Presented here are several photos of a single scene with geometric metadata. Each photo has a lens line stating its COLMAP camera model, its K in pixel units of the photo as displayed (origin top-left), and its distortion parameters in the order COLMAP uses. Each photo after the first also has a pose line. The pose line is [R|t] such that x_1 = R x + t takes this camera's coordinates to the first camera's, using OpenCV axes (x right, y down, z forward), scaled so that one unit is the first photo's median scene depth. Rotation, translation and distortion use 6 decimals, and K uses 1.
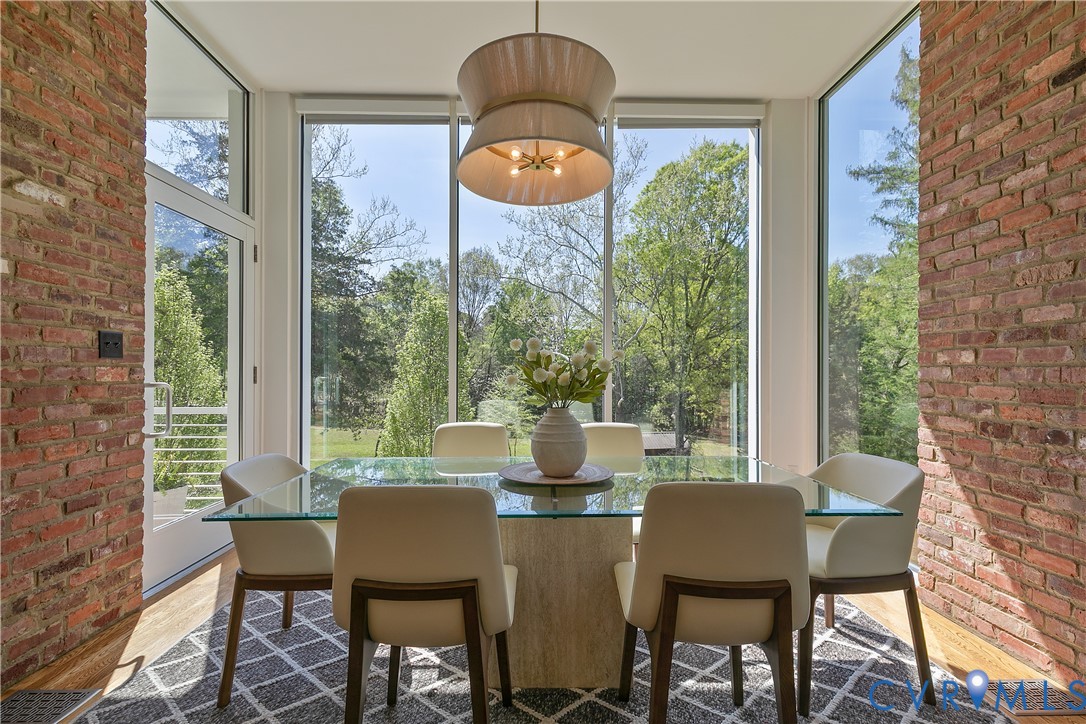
lens RADIAL K [[496.7, 0, 544.2], [0, 496.7, 379.4], [0, 0, 1]] dist [-0.000824, -0.000151]
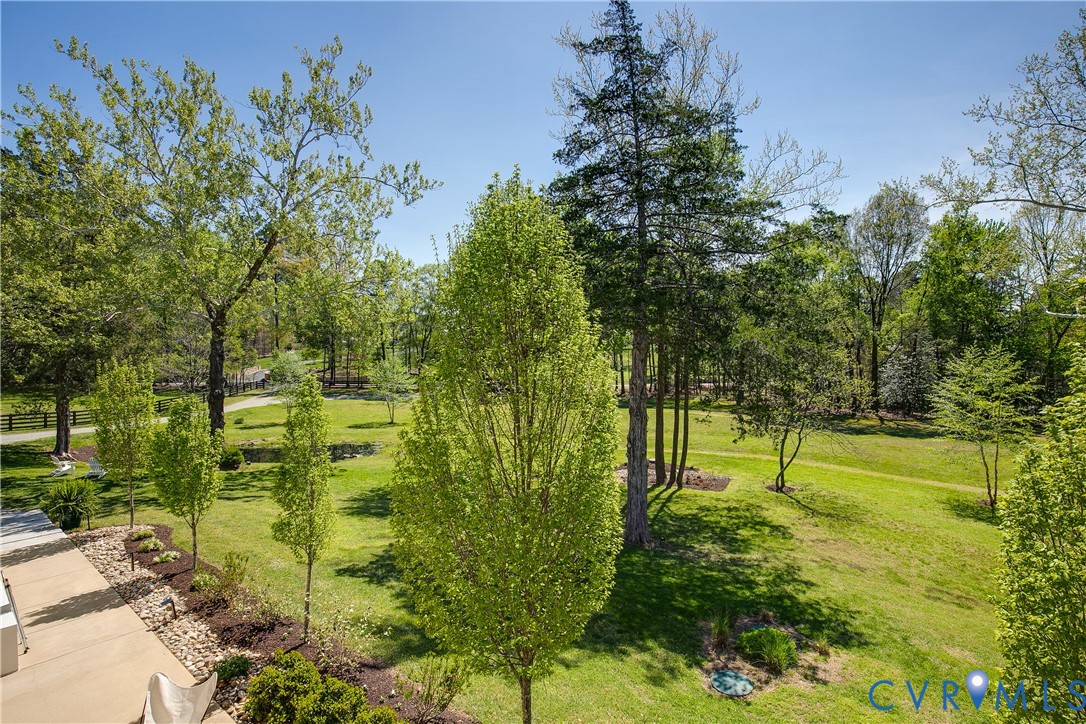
lens RADIAL K [[522.6, 0, 543.0], [0, 522.6, 362.0], [0, 0, 1]] dist [-0.000794, -0.000069]
pose [[0.762447, -0.010909, -0.646959, -0.080586], [0.012856, 0.999916, -0.001710, -0.004431], [0.646923, -0.007013, 0.762523, 0.121723]]
